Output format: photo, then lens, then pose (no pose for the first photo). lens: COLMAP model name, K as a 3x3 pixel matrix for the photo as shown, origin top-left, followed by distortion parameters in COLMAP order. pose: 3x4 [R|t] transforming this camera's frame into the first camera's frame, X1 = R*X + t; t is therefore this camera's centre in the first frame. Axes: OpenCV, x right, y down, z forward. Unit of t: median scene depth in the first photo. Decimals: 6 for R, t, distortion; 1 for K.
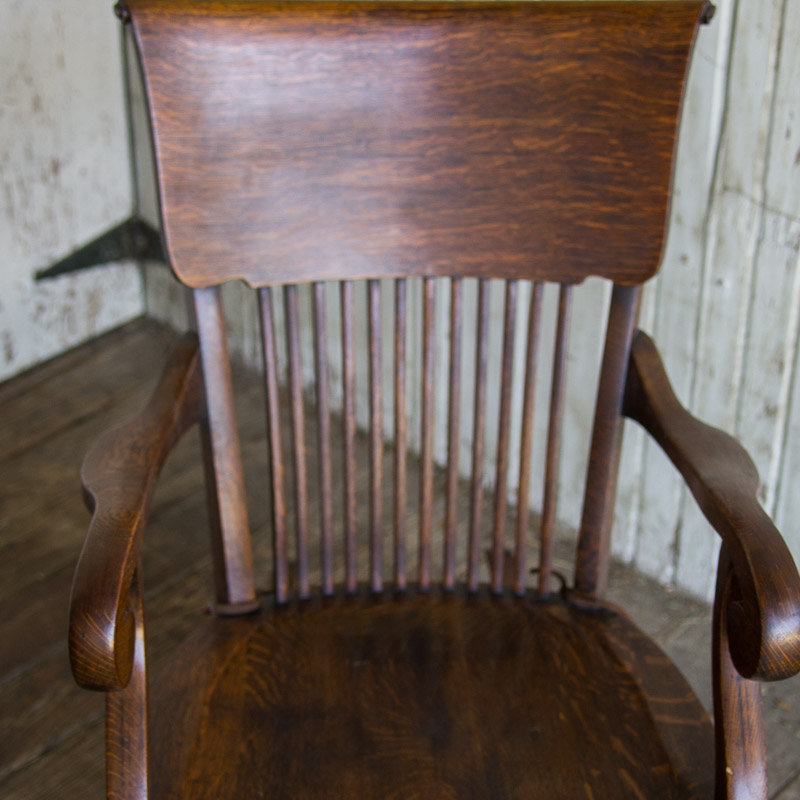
lens RADIAL K [[1804.7, 0, 398.7], [0, 1804.7, 405.8], [0, 0, 1]] dist [-0.071574, 0.000000]
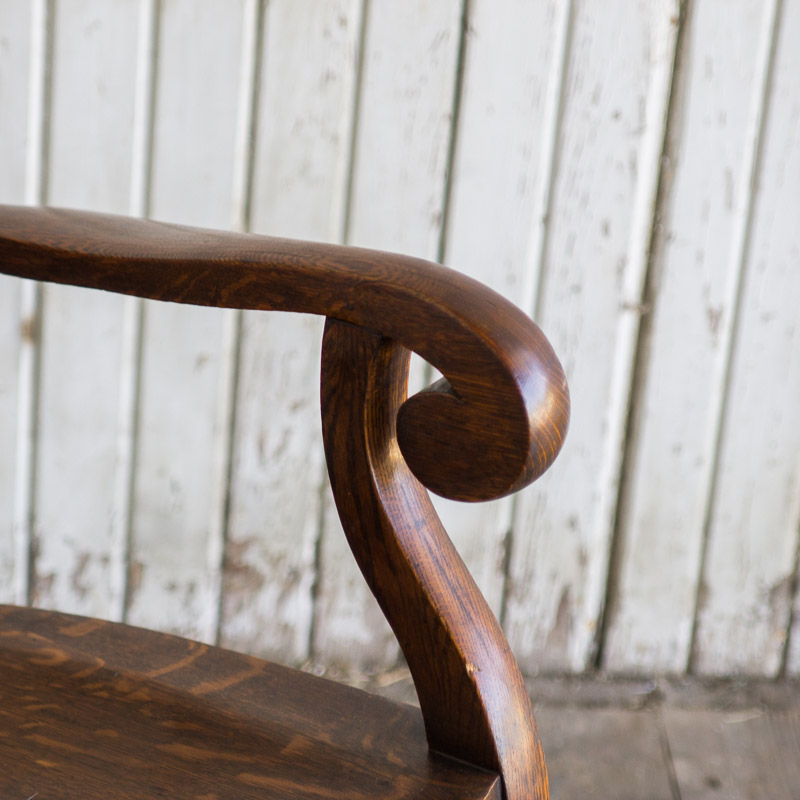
lens RADIAL K [[3781.9, 0, 399.5], [0, 3781.9, 400.0], [0, 0, 1]] dist [0.190140, 0.000000]
pose [[0.680035, -0.318041, 0.660607, -0.540731], [0.316336, 0.940112, 0.126966, -0.044560], [-0.661425, 0.122632, 0.739917, 0.042350]]
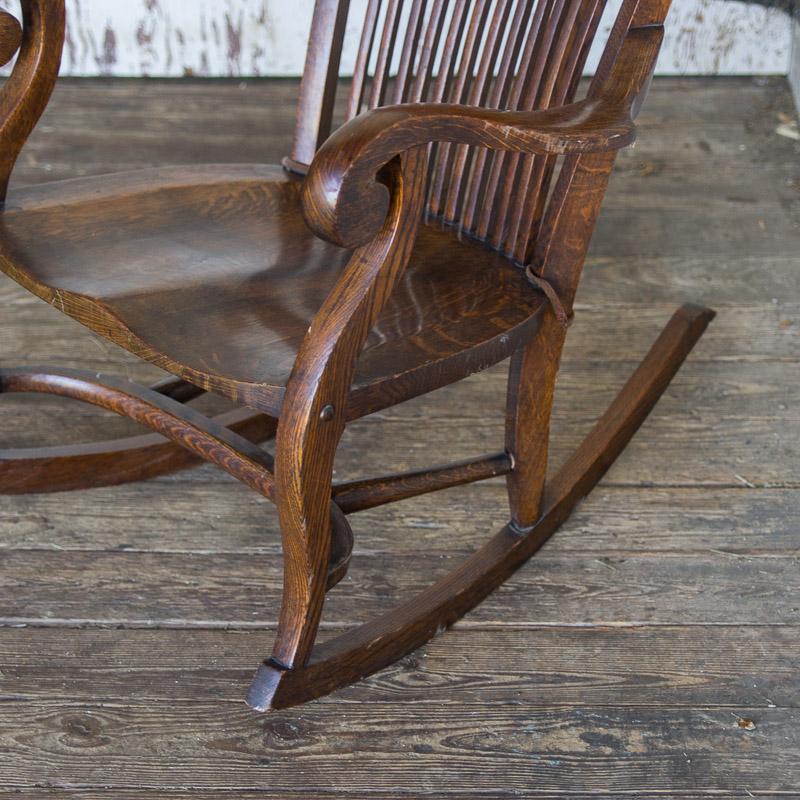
lens RADIAL K [[2383.1, 0, 397.6], [0, 2383.1, 402.9], [0, 0, 1]] dist [-0.000813, 0.000000]
pose [[0.673453, 0.379854, -0.634170, 0.938083], [-0.389221, 0.911541, 0.132662, 0.028296], [0.628464, 0.157491, 0.761728, -0.034411]]
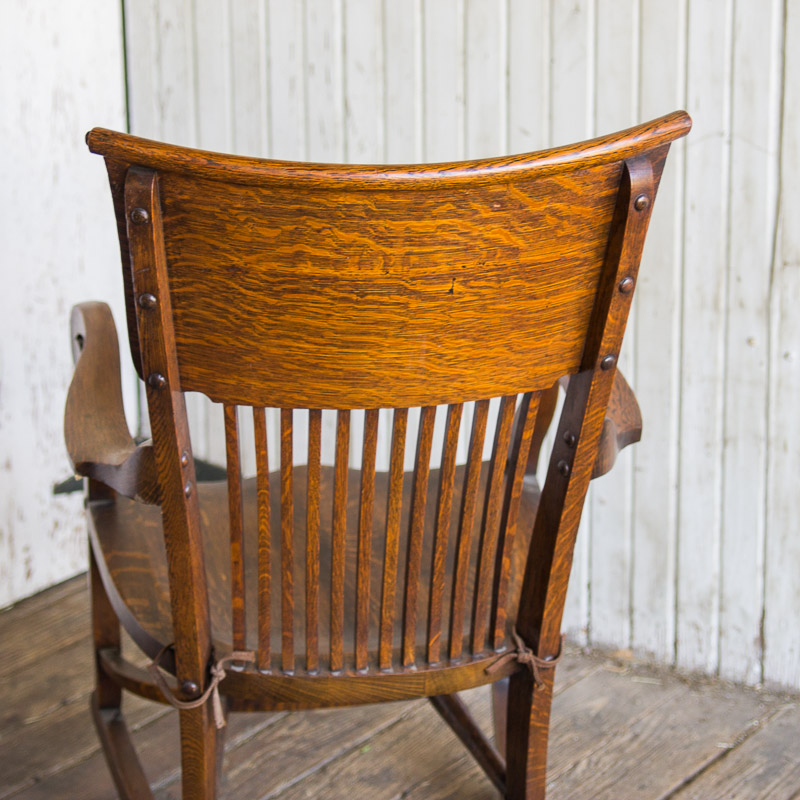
lens RADIAL K [[2383.1, 0, 403.6], [0, 2383.1, 404.3], [0, 0, 1]] dist [-0.000813, 0.000000]
pose [[0.986171, -0.056595, 0.155770, -0.334613], [0.098401, 0.956238, -0.275547, 0.403394], [-0.133359, 0.287064, 0.948583, -0.404535]]
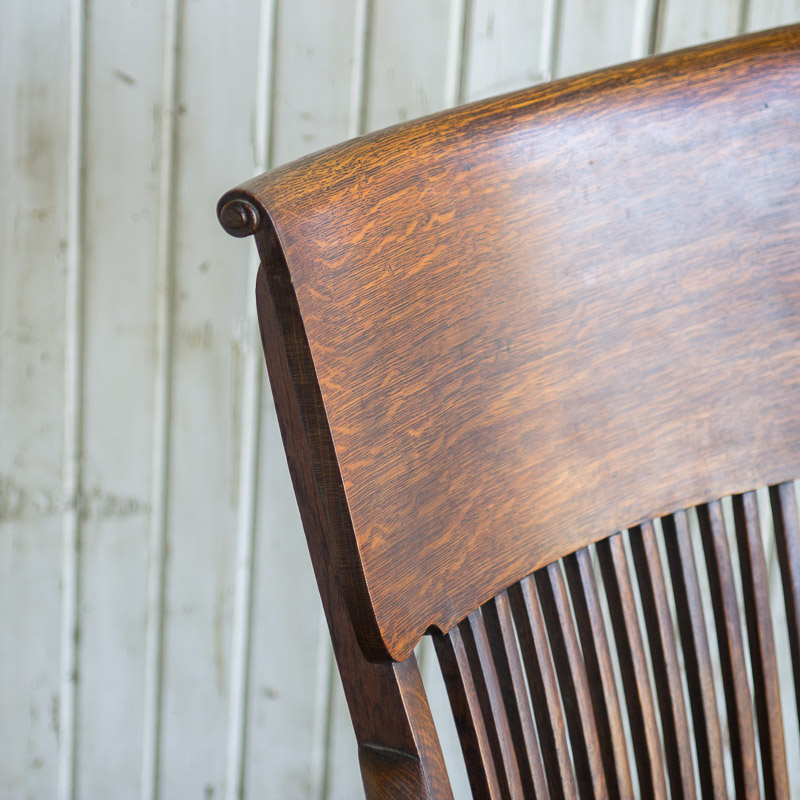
lens RADIAL K [[3121.2, 0, 396.3], [0, 3121.2, 399.7], [0, 0, 1]] dist [0.184812, 0.000000]
pose [[0.741612, -0.255861, 0.620118, -0.680421], [0.302927, 0.952518, 0.030732, -0.169548], [-0.598537, 0.165059, 0.783906, 0.217432]]
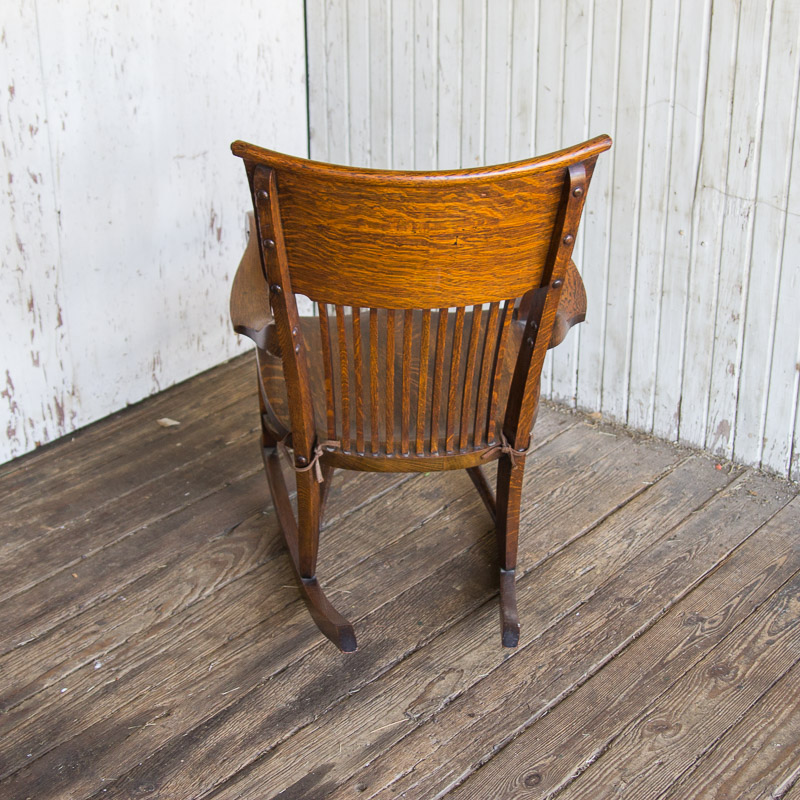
lens RADIAL K [[1510.9, 0, 399.2], [0, 1510.9, 399.1], [0, 0, 1]] dist [-0.116196, 0.000000]
pose [[0.998140, -0.033373, 0.051021, -0.230218], [0.038999, 0.992762, -0.113588, 0.279686], [-0.046861, 0.115366, 0.992217, -0.486930]]
